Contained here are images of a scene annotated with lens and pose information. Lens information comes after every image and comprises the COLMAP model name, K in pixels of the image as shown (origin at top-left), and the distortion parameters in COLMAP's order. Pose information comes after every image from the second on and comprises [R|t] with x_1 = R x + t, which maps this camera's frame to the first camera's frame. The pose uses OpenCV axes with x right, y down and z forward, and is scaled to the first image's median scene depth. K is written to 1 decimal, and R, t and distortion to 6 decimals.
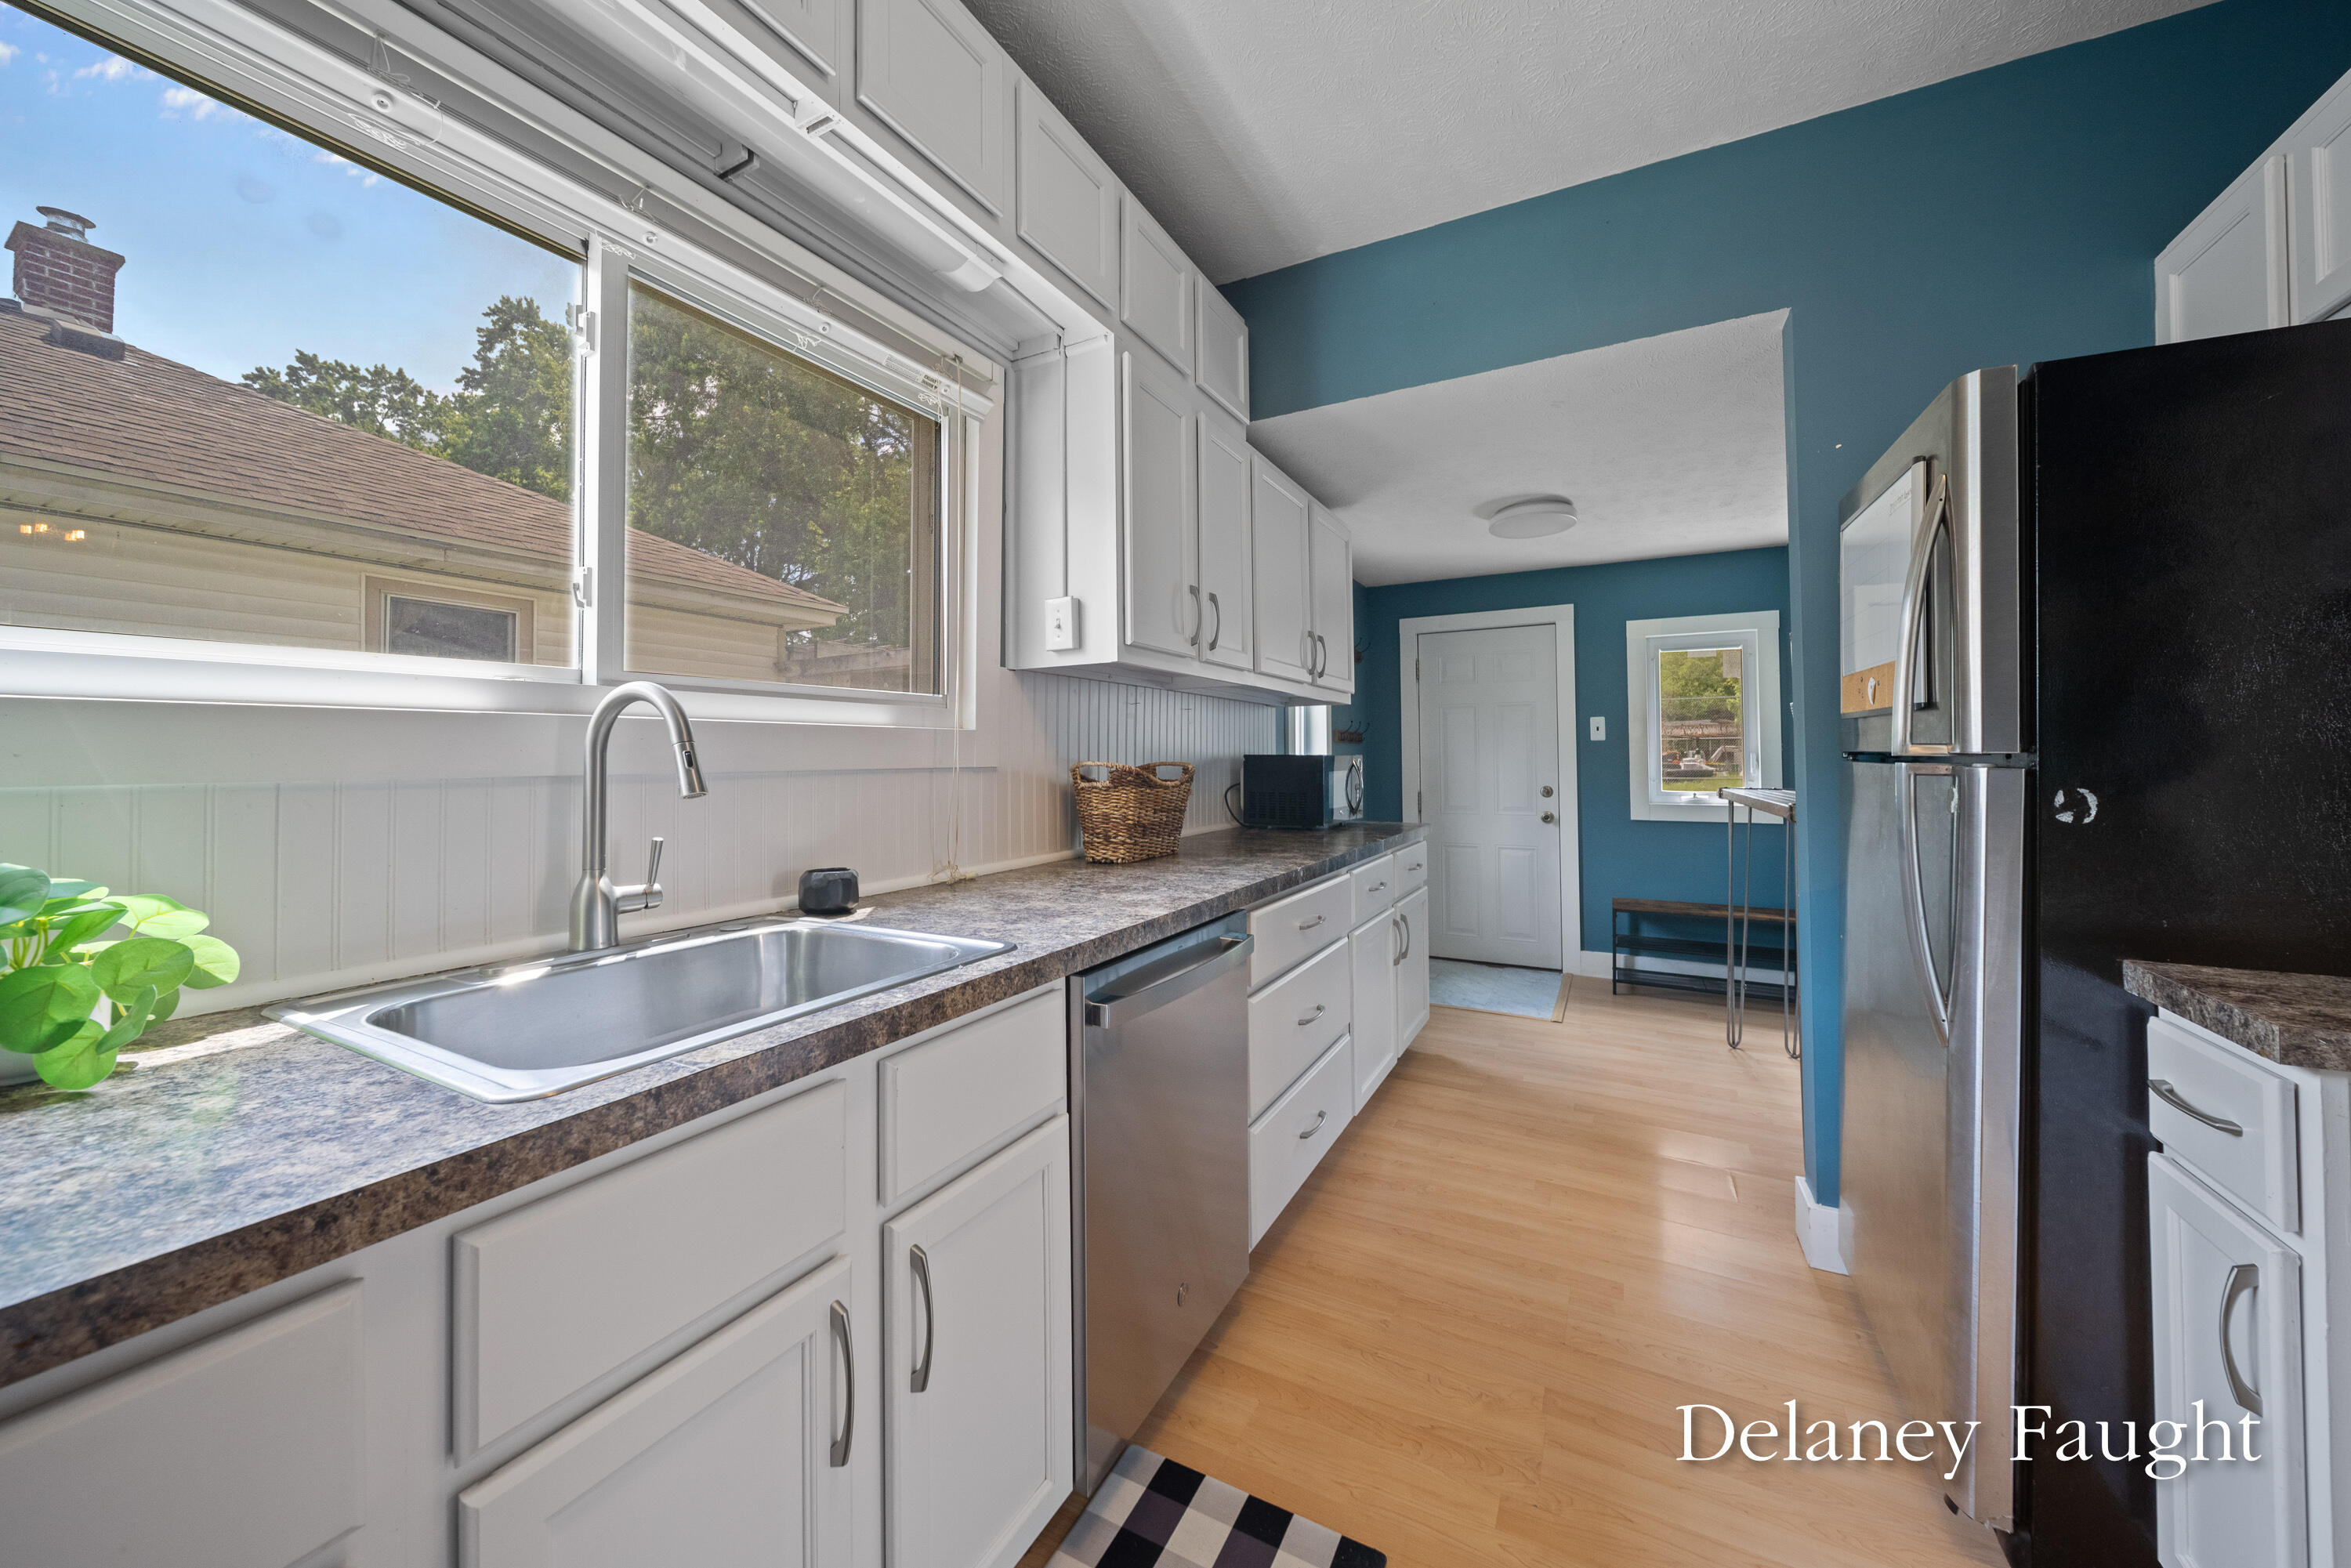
lens RADIAL K [[833.2, 0, 1168.3], [0, 833.2, 745.5], [0, 0, 1]] dist [-0.006225, -0.000114]
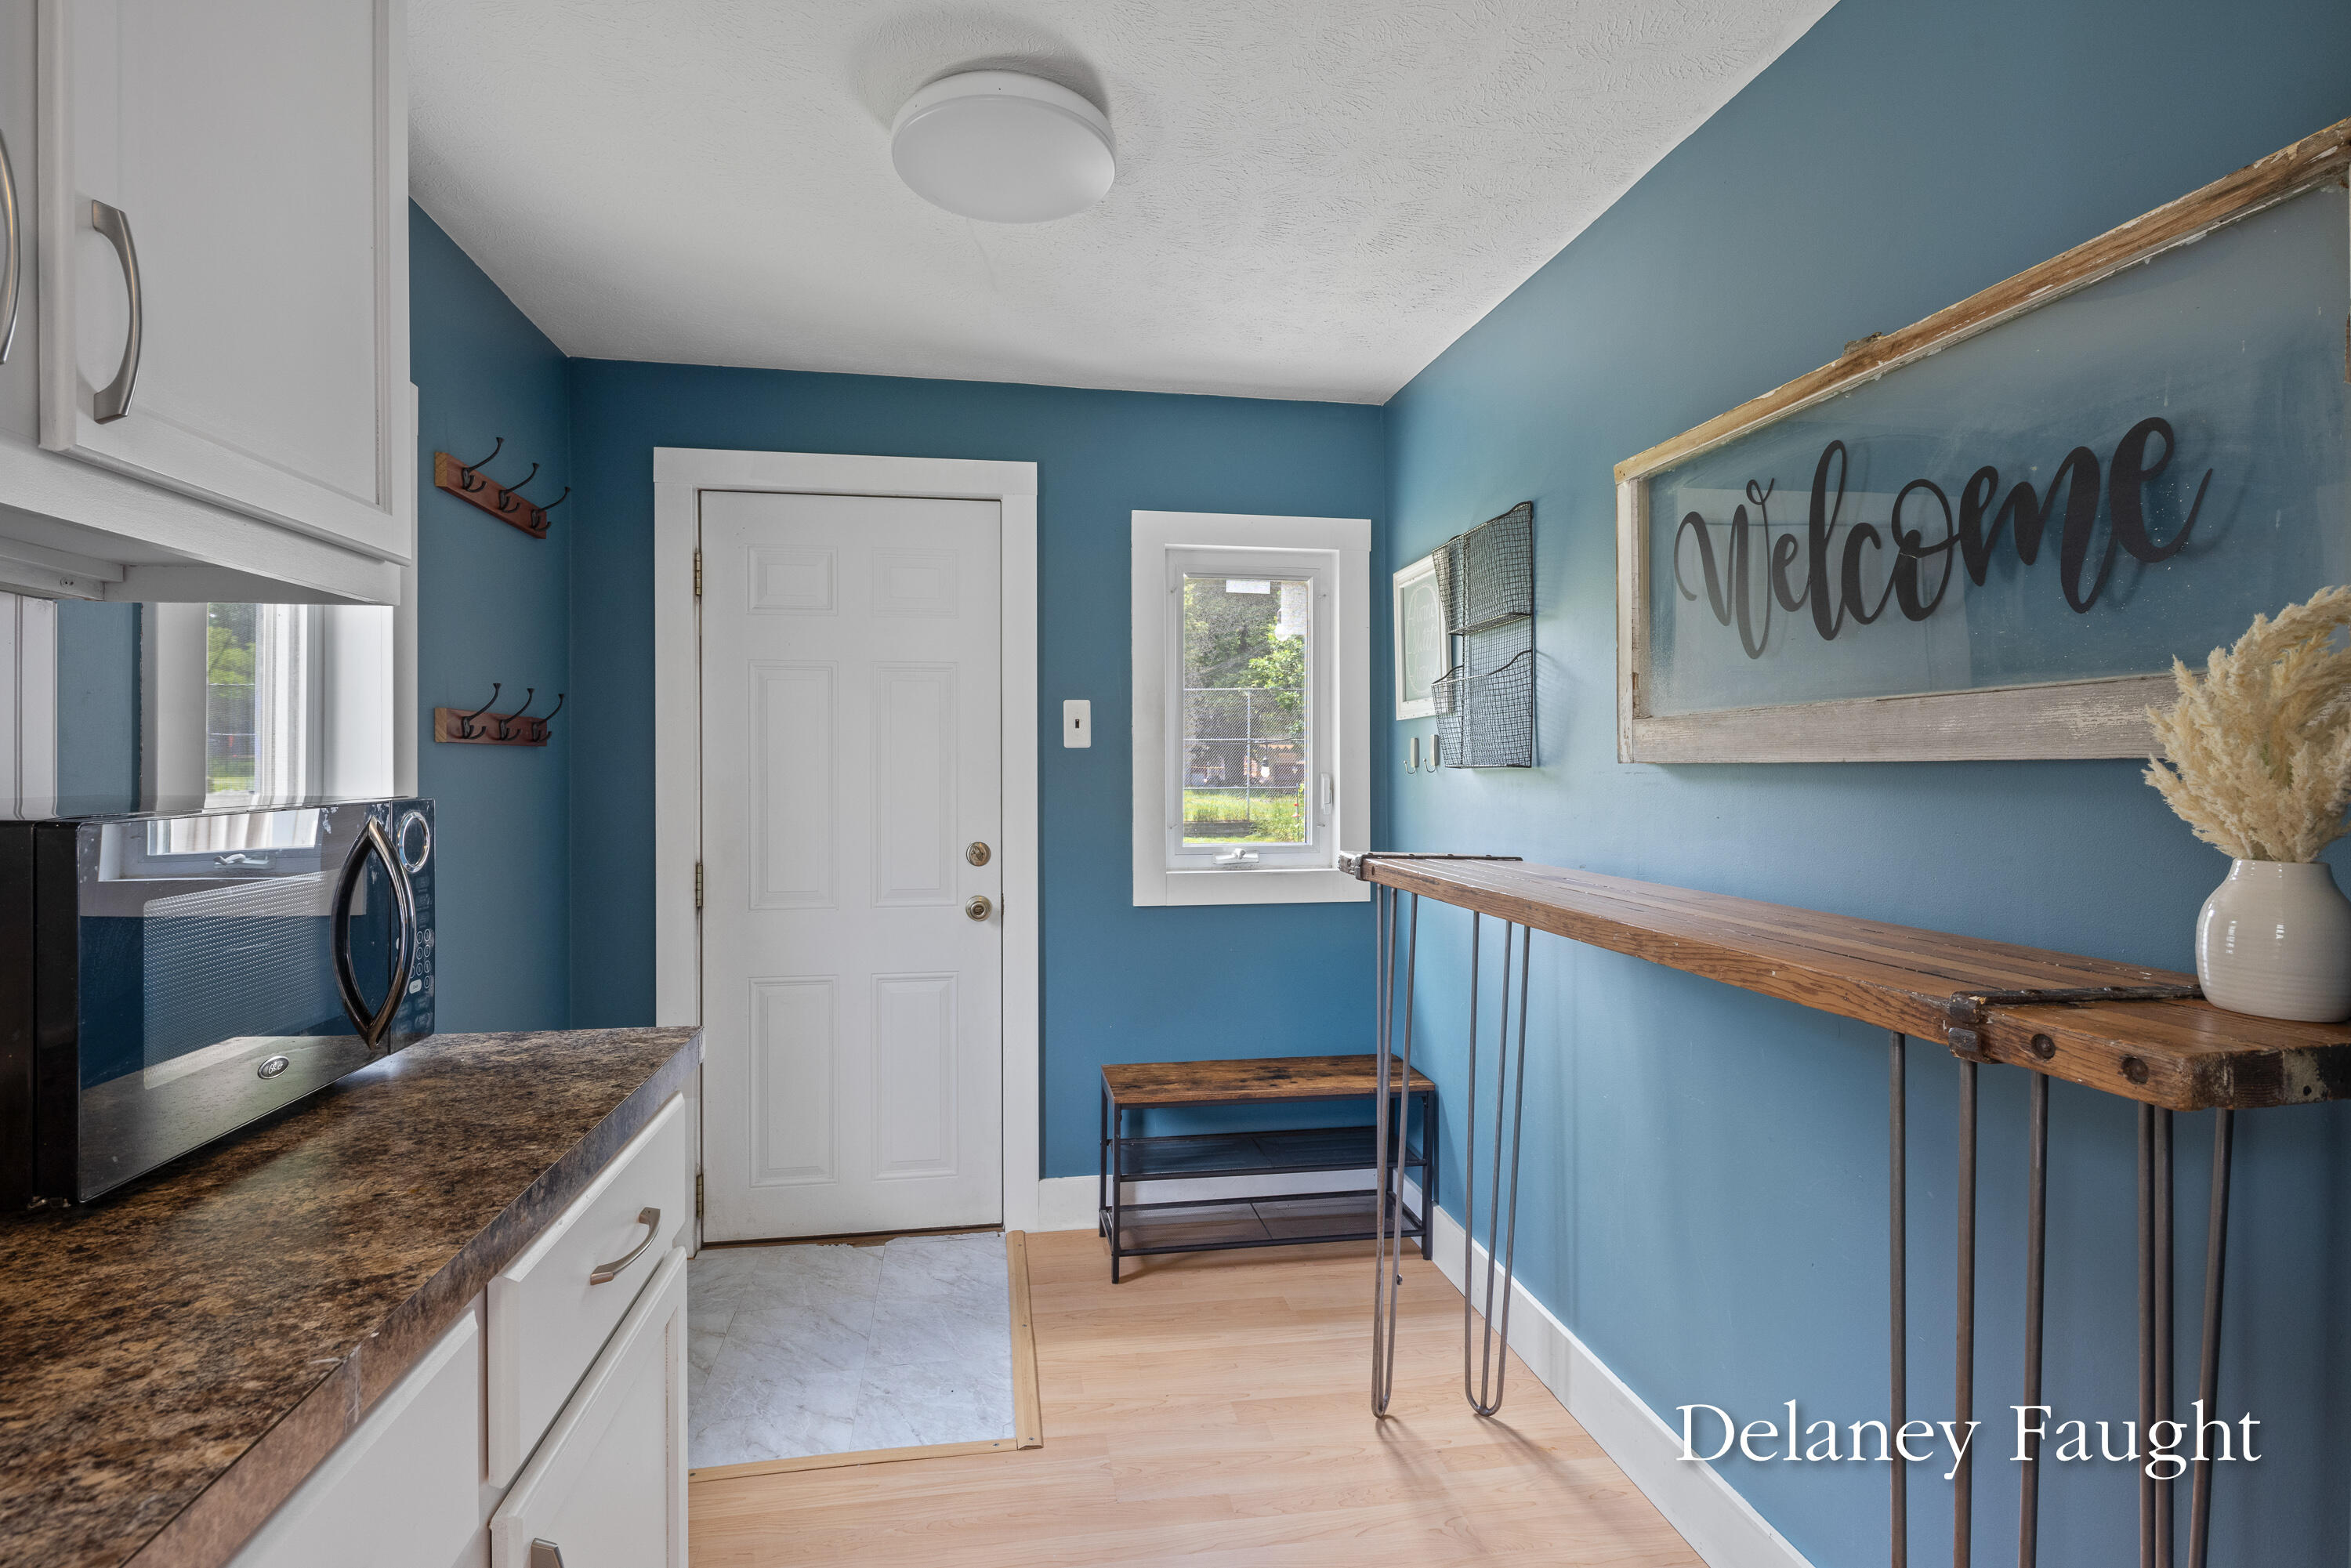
lens RADIAL K [[1156.8, 0, 1189.3], [0, 1156.8, 774.3], [0, 0, 1]] dist [0.001845, 0.000529]
pose [[0.780916, 0.002674, 0.624630, 0.286106], [-0.018478, 0.999652, 0.018823, -0.009359], [-0.624363, -0.026241, 0.780694, 0.859639]]
